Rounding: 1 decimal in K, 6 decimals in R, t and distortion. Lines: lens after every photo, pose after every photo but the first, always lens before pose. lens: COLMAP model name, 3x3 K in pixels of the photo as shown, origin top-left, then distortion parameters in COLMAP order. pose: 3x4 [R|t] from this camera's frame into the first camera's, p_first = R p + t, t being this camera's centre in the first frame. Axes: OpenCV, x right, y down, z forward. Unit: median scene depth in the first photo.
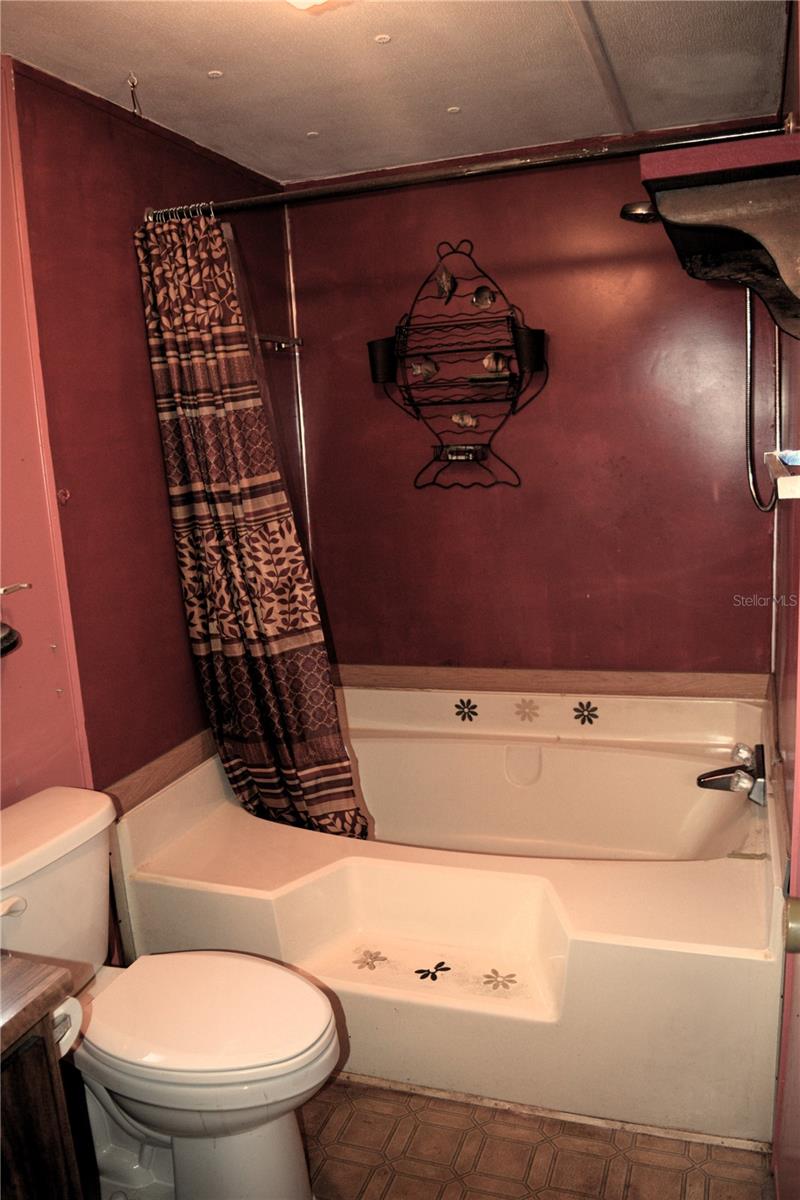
lens RADIAL K [[936.3, 0, 392.4], [0, 936.3, 604.2], [0, 0, 1]] dist [-0.096259, 0.023058]
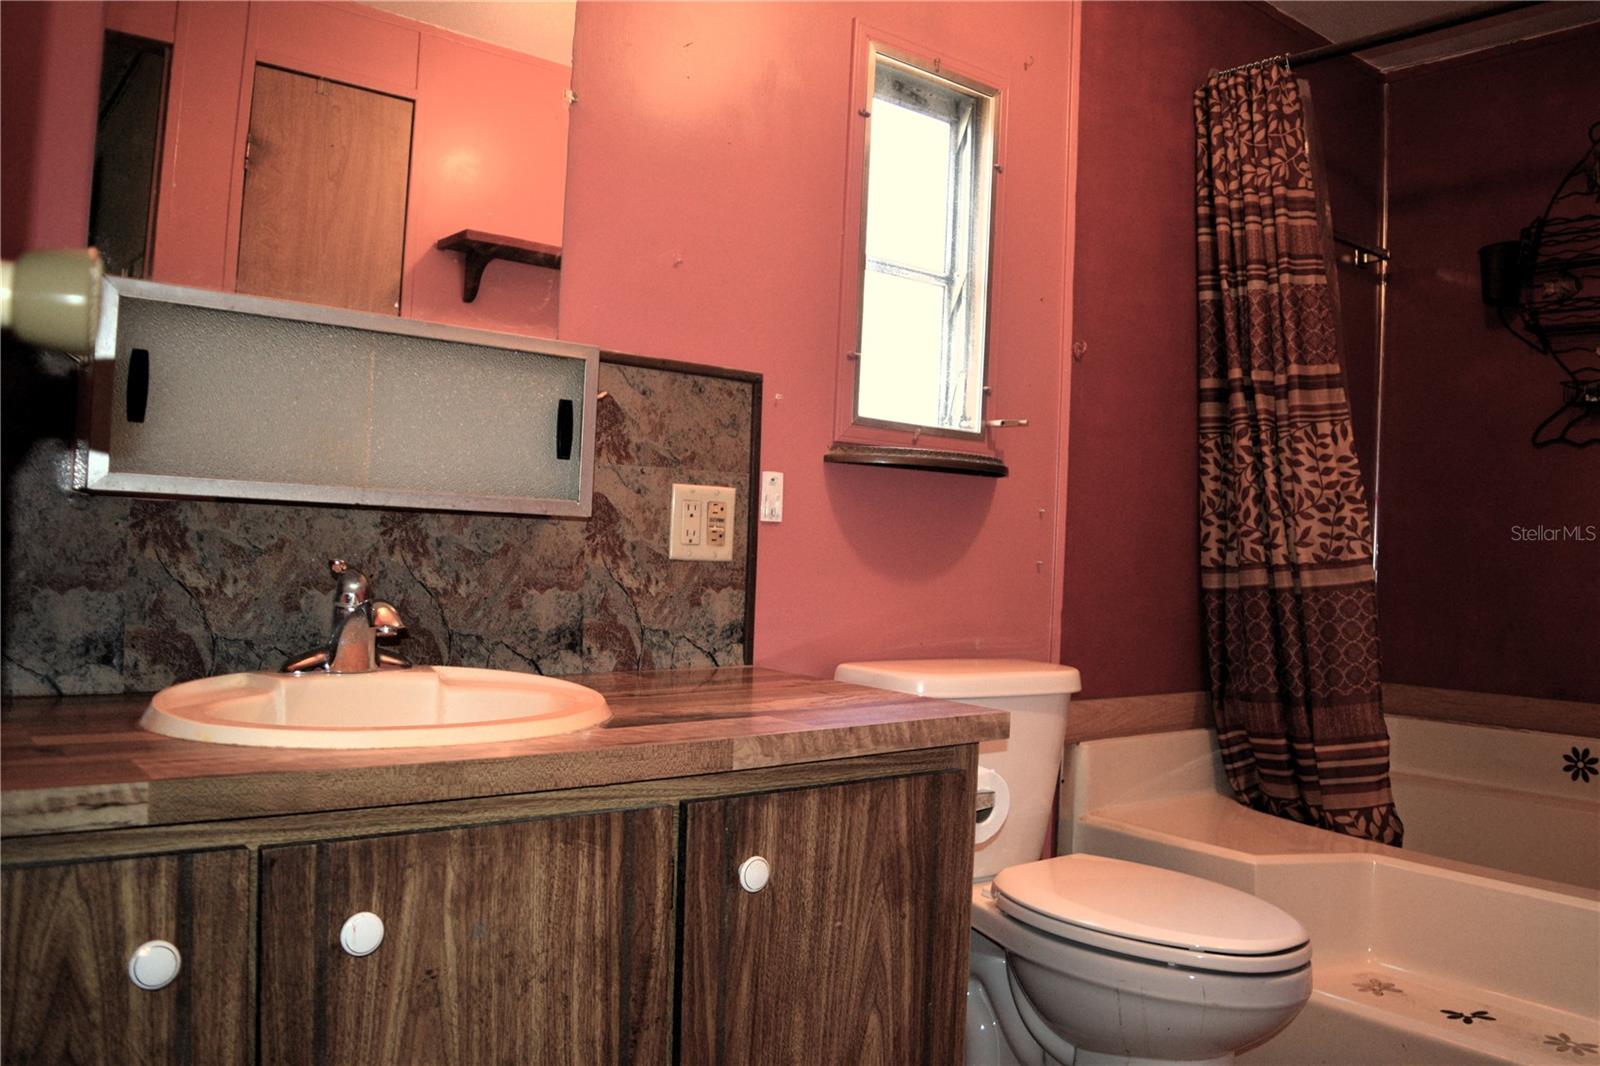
lens RADIAL K [[1248.3, 0, 799.5], [0, 1248.3, 530.0], [0, 0, 1]] dist [-0.096259, 0.023058]
pose [[0.846408, 0.091436, -0.524627, 0.051574], [-0.189814, 0.972245, -0.136786, 0.230833], [0.497559, 0.215359, 0.840271, -0.089723]]
